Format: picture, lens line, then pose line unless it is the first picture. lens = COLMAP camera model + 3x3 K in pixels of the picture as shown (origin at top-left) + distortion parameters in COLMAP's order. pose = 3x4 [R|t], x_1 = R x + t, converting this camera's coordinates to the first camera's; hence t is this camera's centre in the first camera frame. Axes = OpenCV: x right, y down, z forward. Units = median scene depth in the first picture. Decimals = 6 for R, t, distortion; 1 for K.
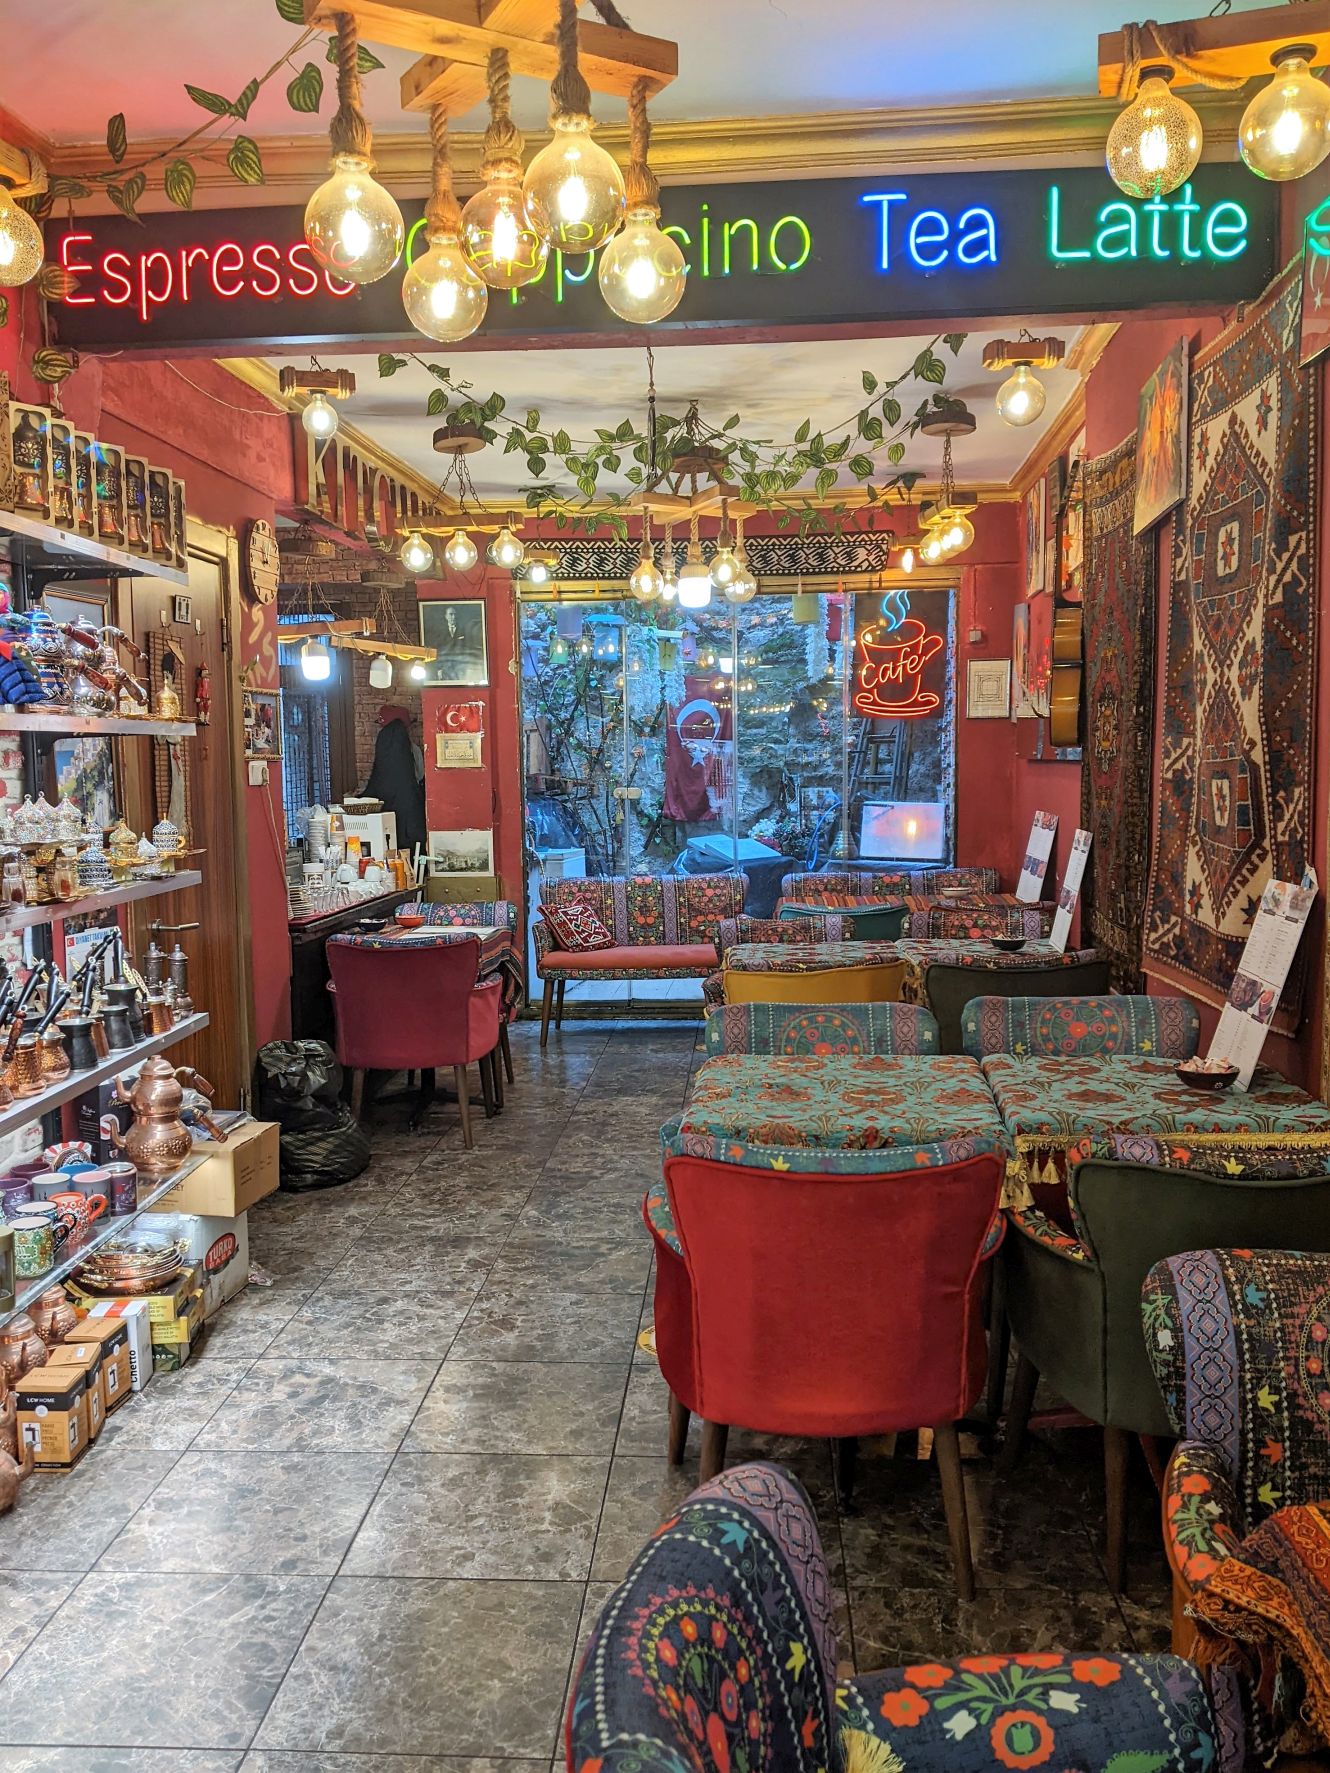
lens RADIAL K [[1408.1, 0, 664.8], [0, 1408.1, 885.7], [0, 0, 1]] dist [0.032875, -0.045998]
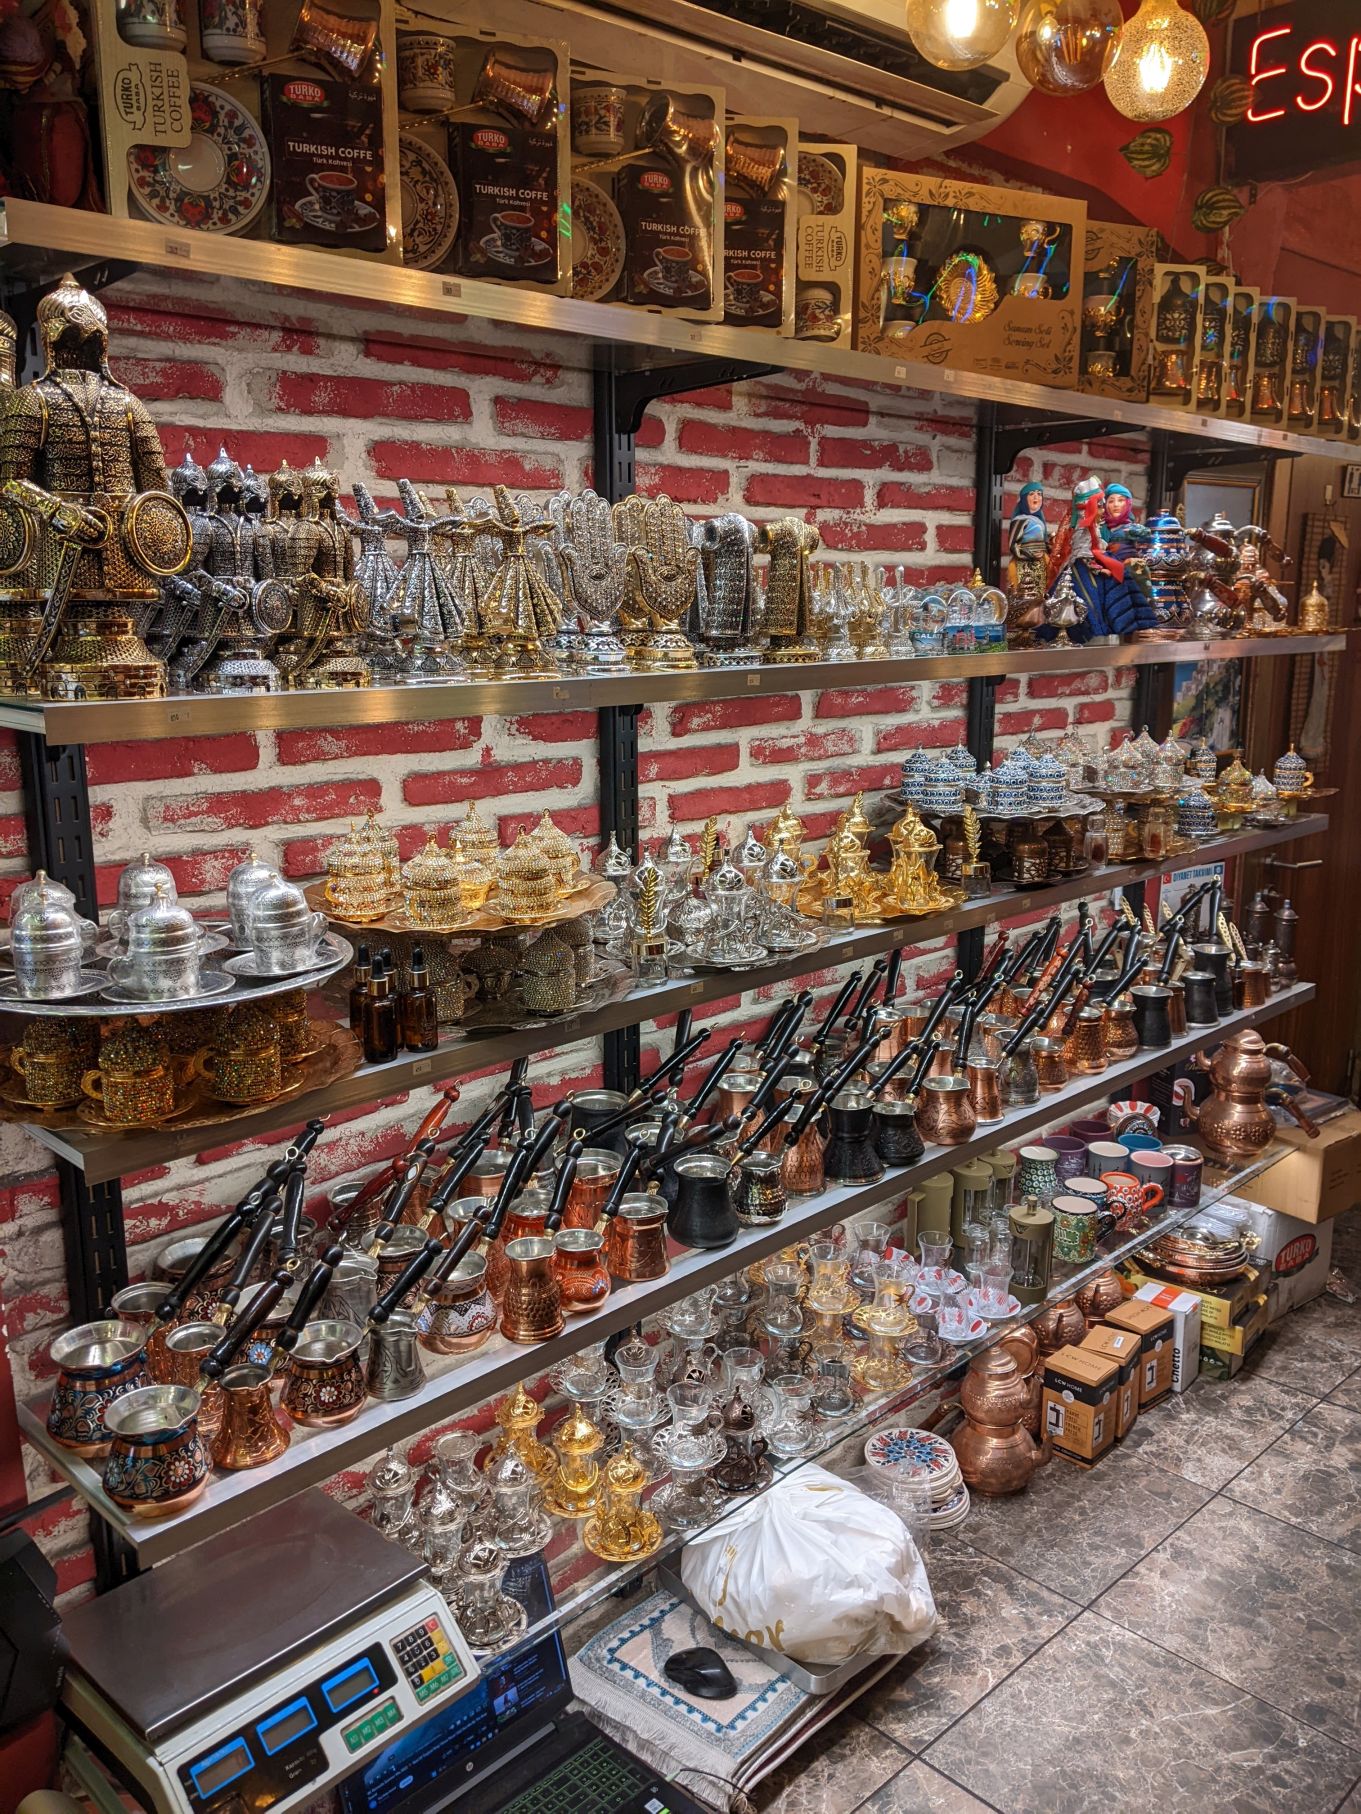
lens RADIAL K [[1440.7, 0, 675.9], [0, 1440.7, 894.2], [0, 0, 1]] dist [0.032875, -0.045998]
pose [[0.726735, 0.145806, -0.671265, -0.035841], [-0.073498, 0.988108, 0.135057, -0.058598], [0.682975, -0.048814, 0.728809, 0.139386]]
